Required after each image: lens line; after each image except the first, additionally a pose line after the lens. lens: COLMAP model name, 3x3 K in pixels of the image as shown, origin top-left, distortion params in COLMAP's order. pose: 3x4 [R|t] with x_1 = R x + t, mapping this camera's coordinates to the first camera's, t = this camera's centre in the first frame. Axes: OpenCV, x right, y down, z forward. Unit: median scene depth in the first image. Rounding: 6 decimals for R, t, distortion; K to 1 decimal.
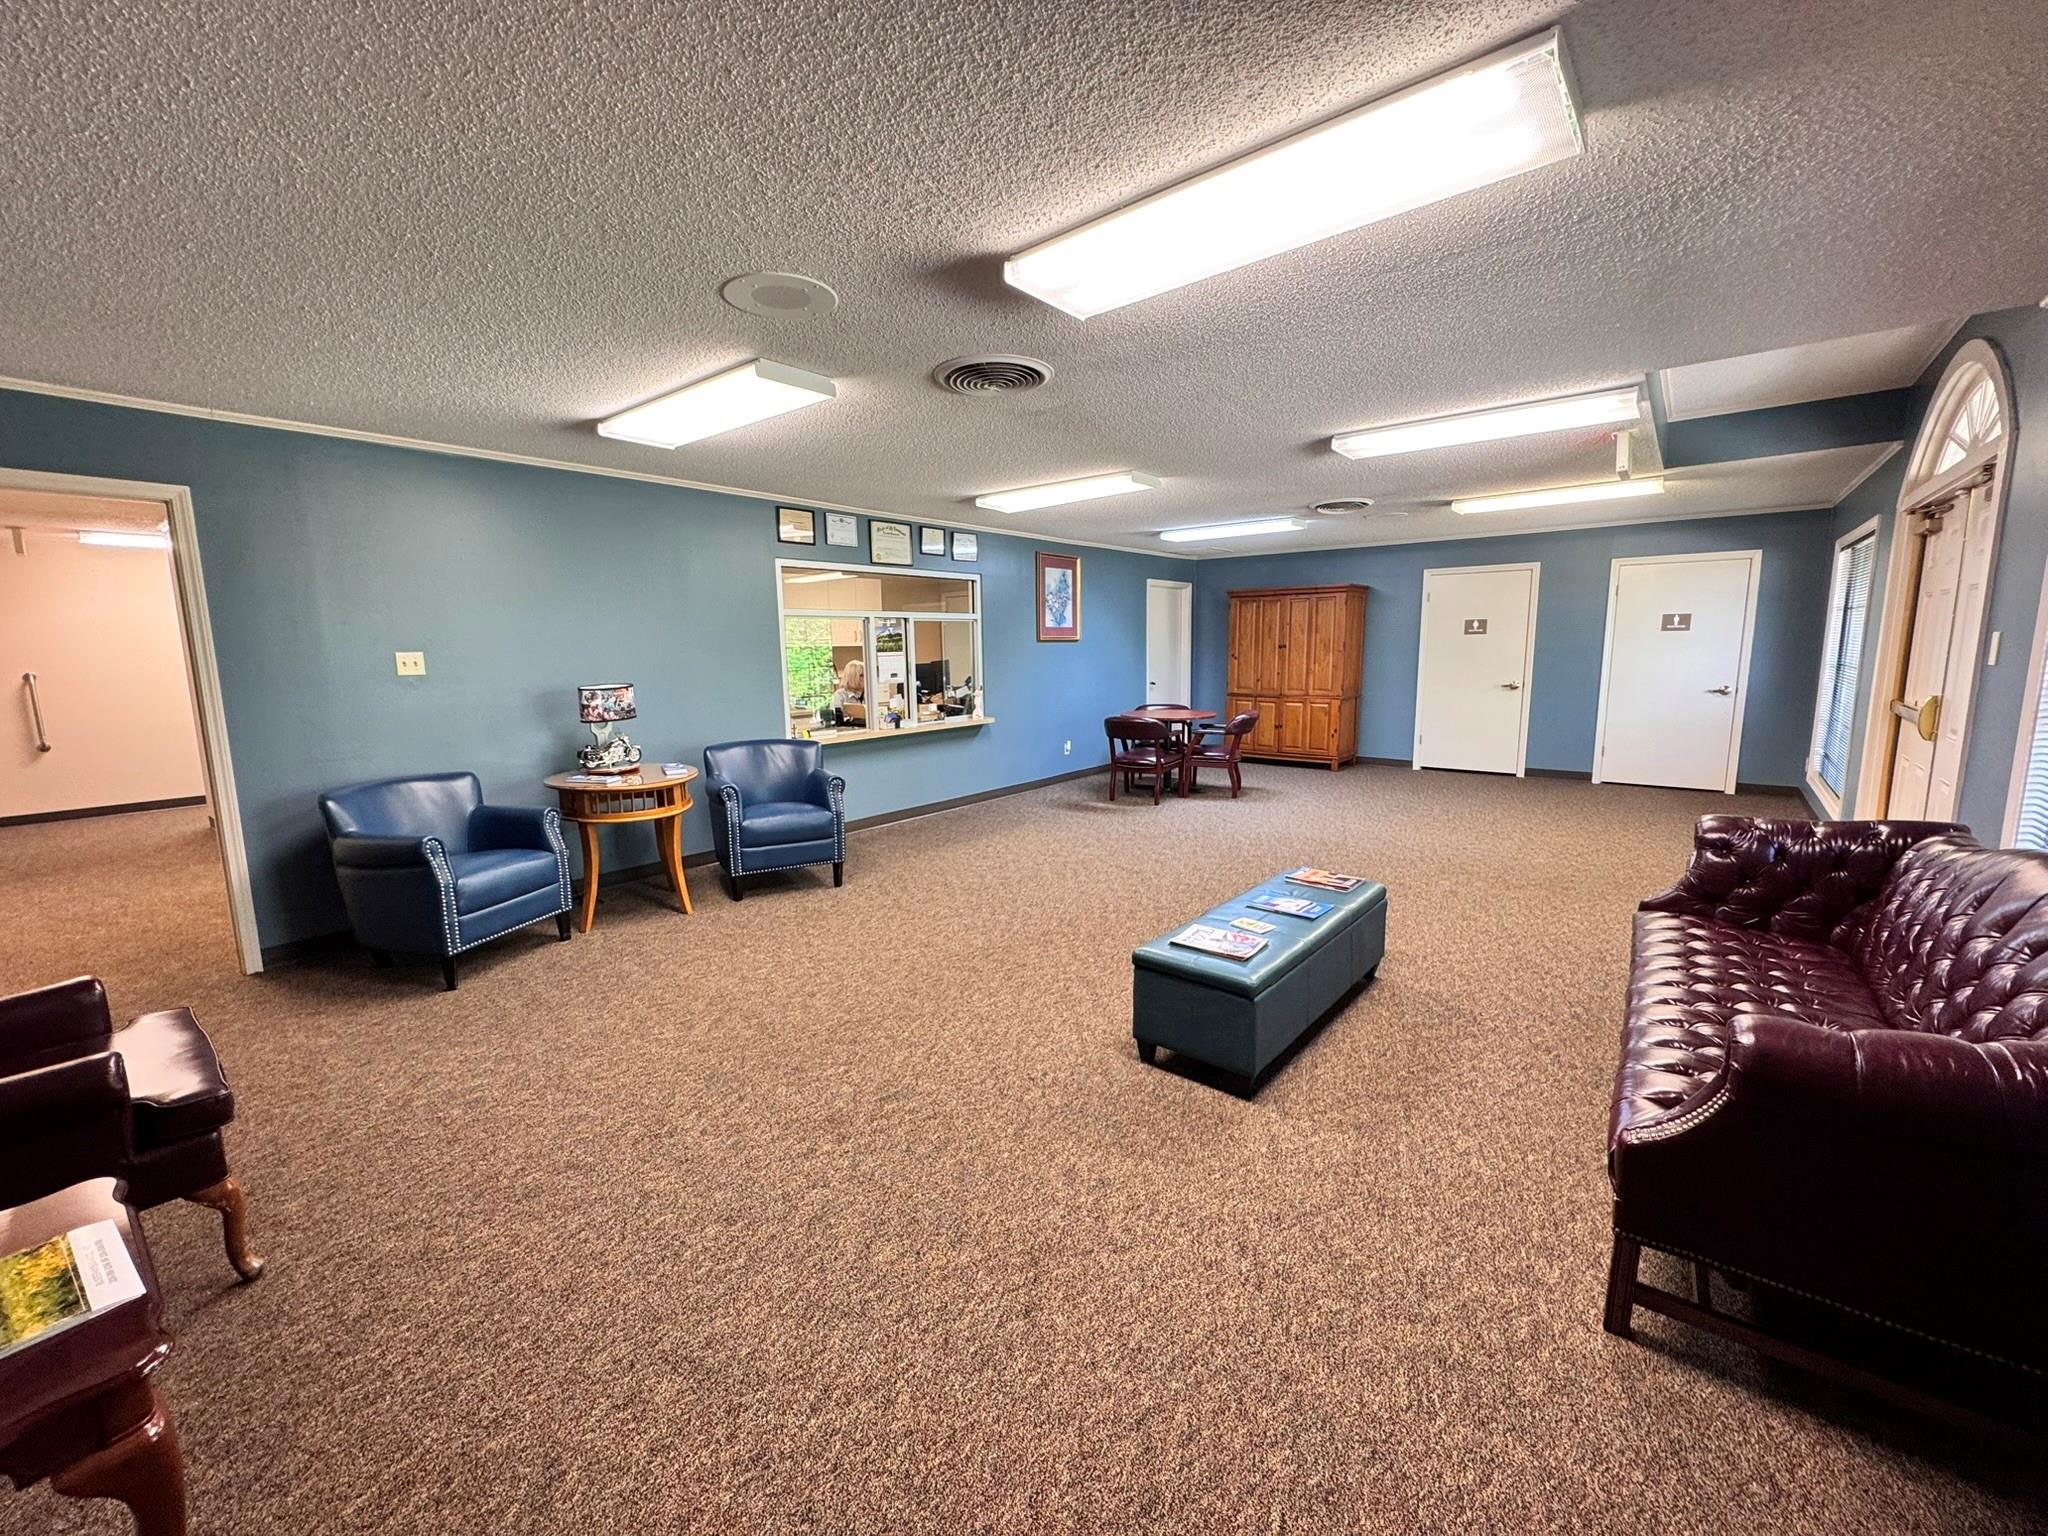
lens RADIAL K [[821.9, 0, 1028.3], [0, 821.9, 762.7], [0, 0, 1]] dist [0.001880, 0.000656]
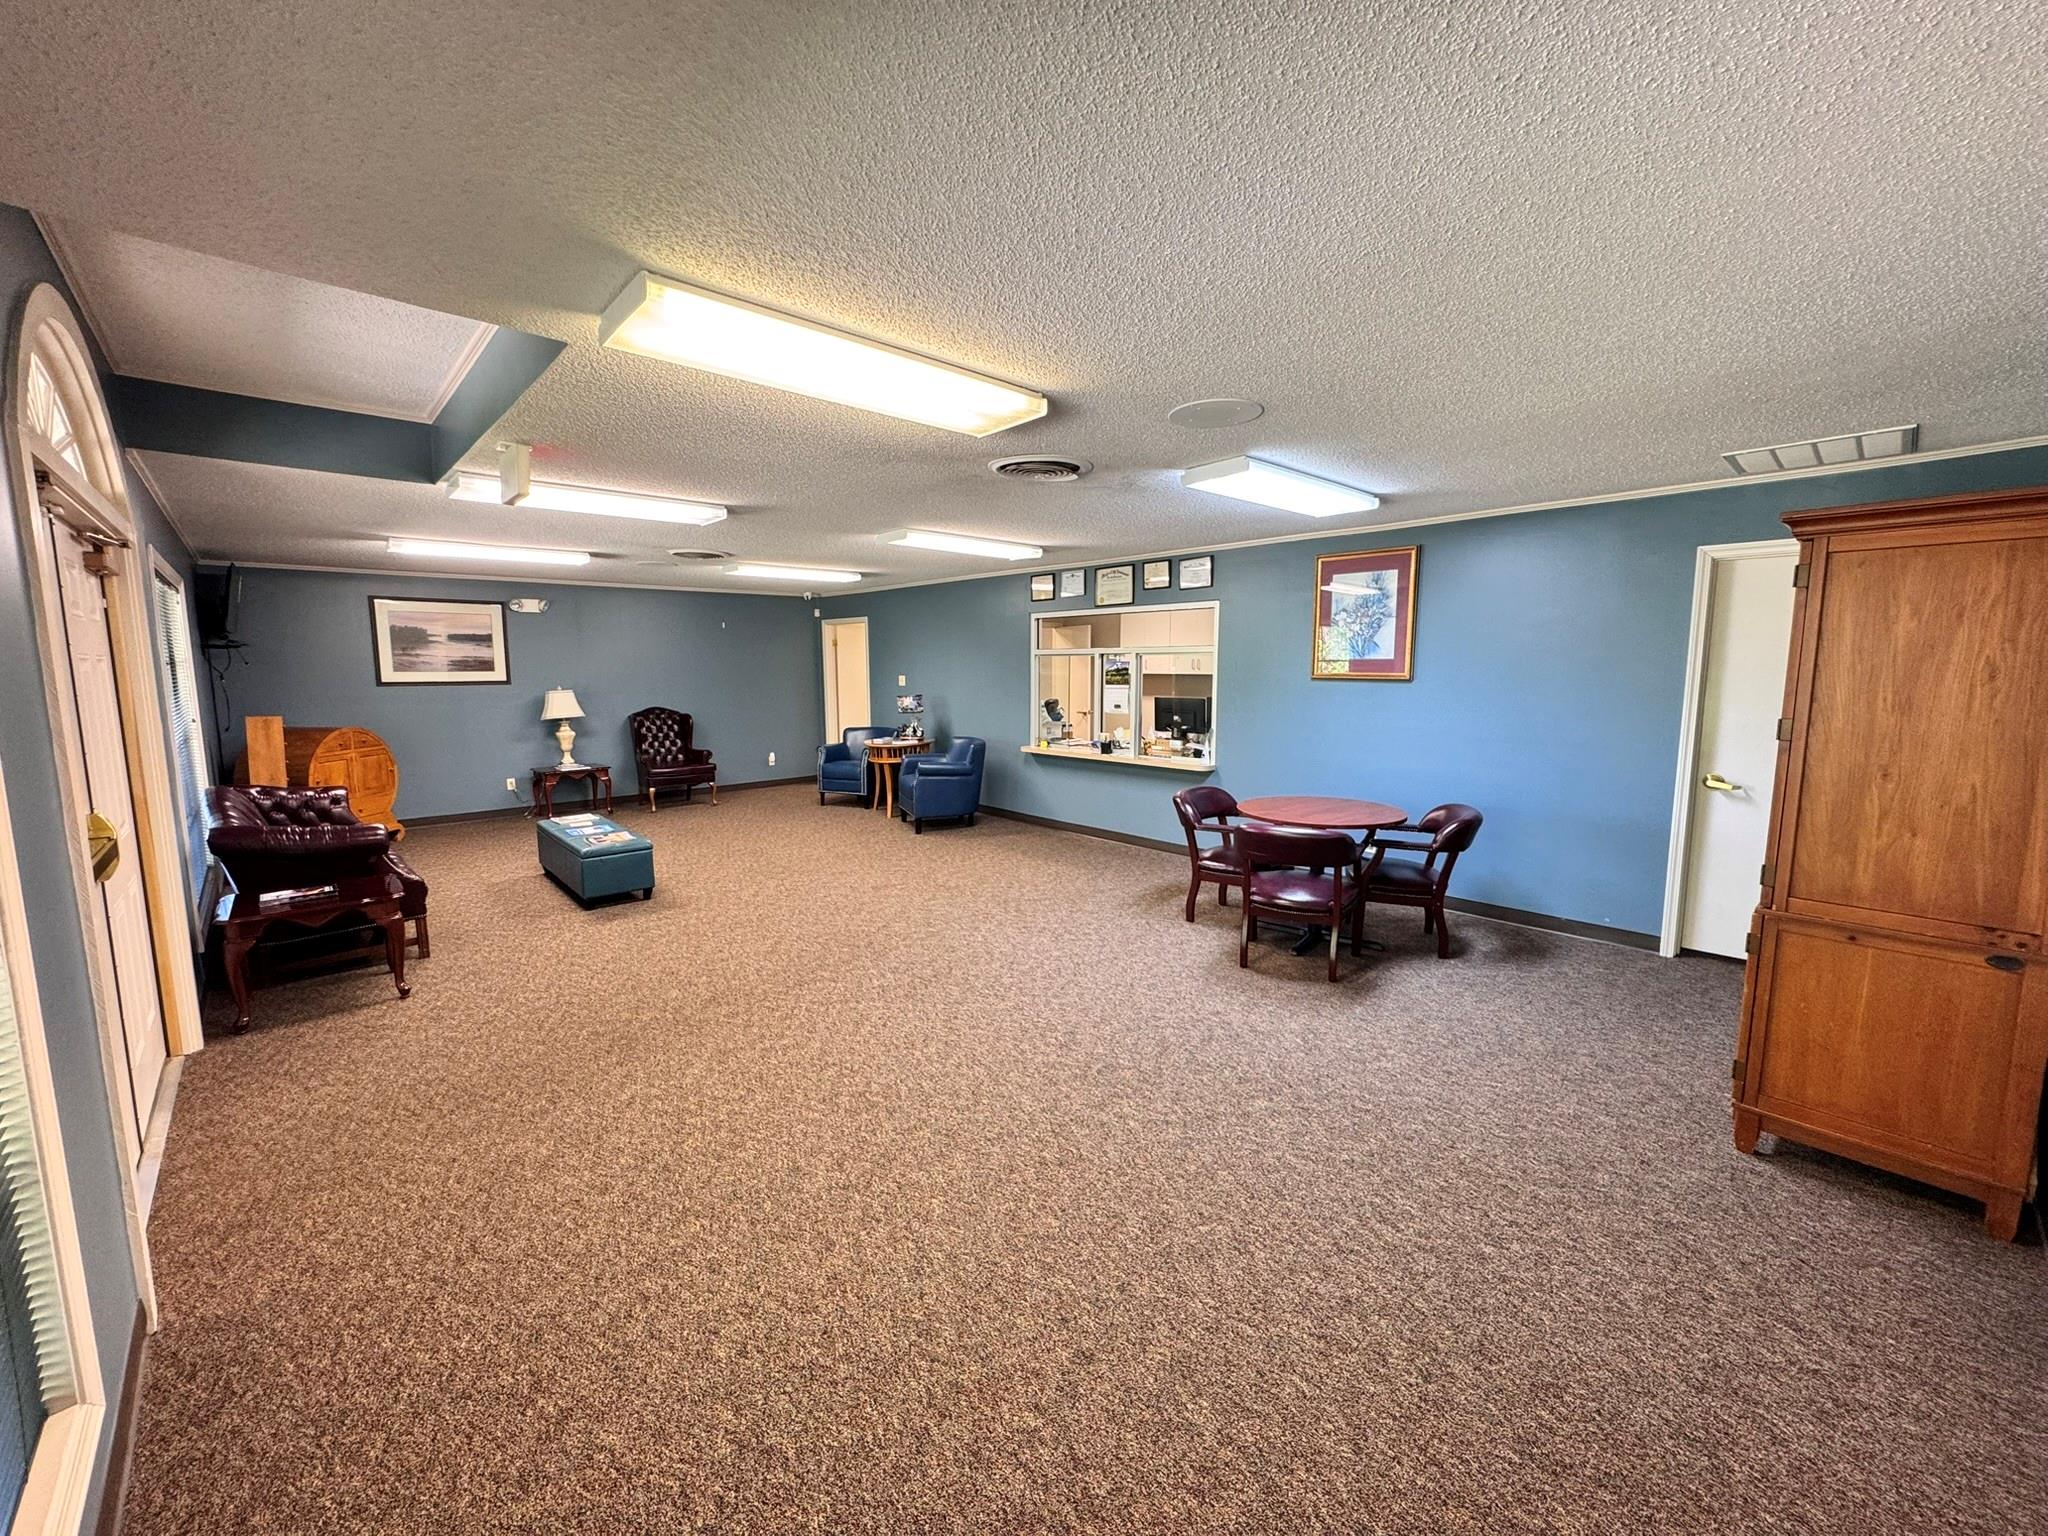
lens RADIAL K [[821.9, 0, 1034.2], [0, 821.9, 771.4], [0, 0, 1]] dist [0.001880, 0.000656]
pose [[-0.153247, 0.131899, -0.979346, 0.987814], [-0.149737, 0.976509, 0.154948, -0.186126], [0.976777, 0.170389, -0.129897, 1.120792]]
